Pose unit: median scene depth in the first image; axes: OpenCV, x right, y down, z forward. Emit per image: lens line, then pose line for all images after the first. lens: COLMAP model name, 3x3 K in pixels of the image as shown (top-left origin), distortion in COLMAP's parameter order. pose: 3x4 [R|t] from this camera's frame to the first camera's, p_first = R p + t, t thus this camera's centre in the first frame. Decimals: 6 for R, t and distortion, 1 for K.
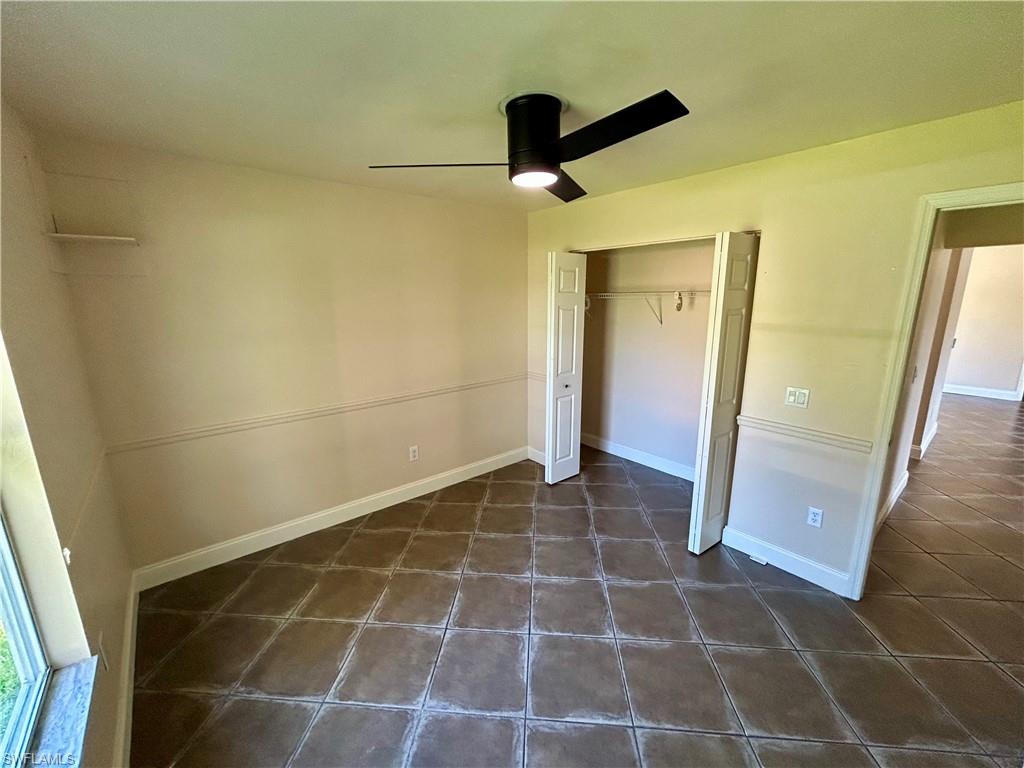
lens RADIAL K [[411.9, 0, 510.0], [0, 411.9, 384.6], [0, 0, 1]] dist [-0.003801, 0.003044]
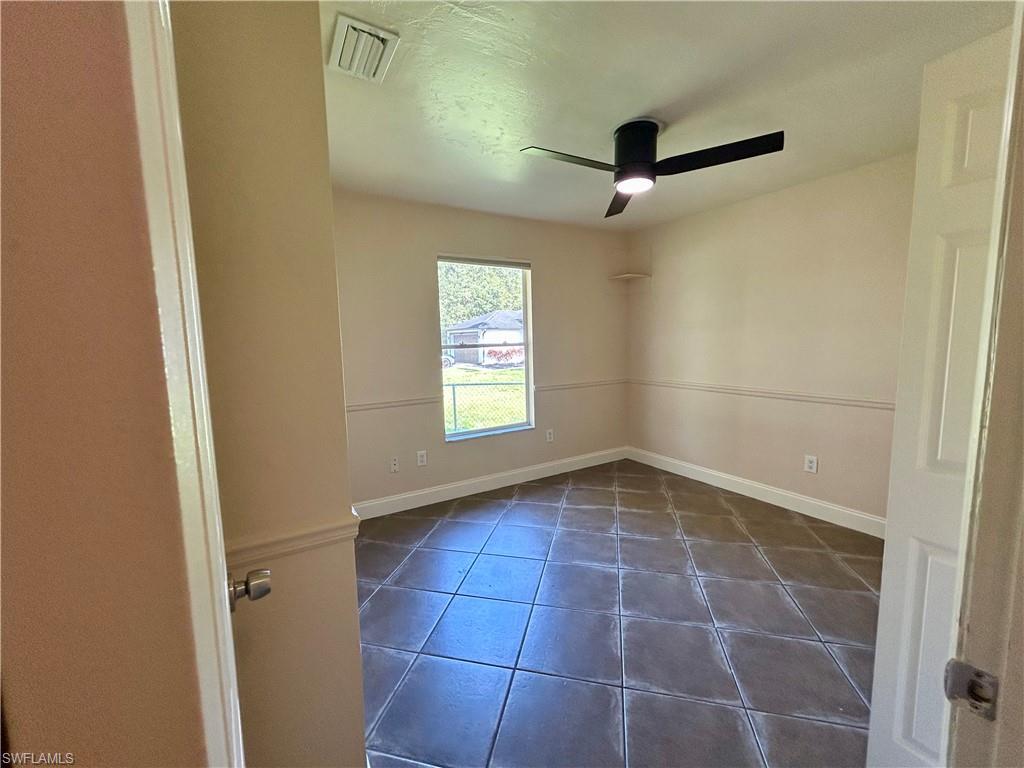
lens RADIAL K [[411.9, 0, 510.0], [0, 411.9, 384.6], [0, 0, 1]] dist [-0.003801, 0.003044]
pose [[-0.155121, 0.117216, -0.980917, 1.107683], [-0.193966, 0.969995, 0.146585, -0.002763], [0.968666, 0.213003, -0.127731, 0.706171]]
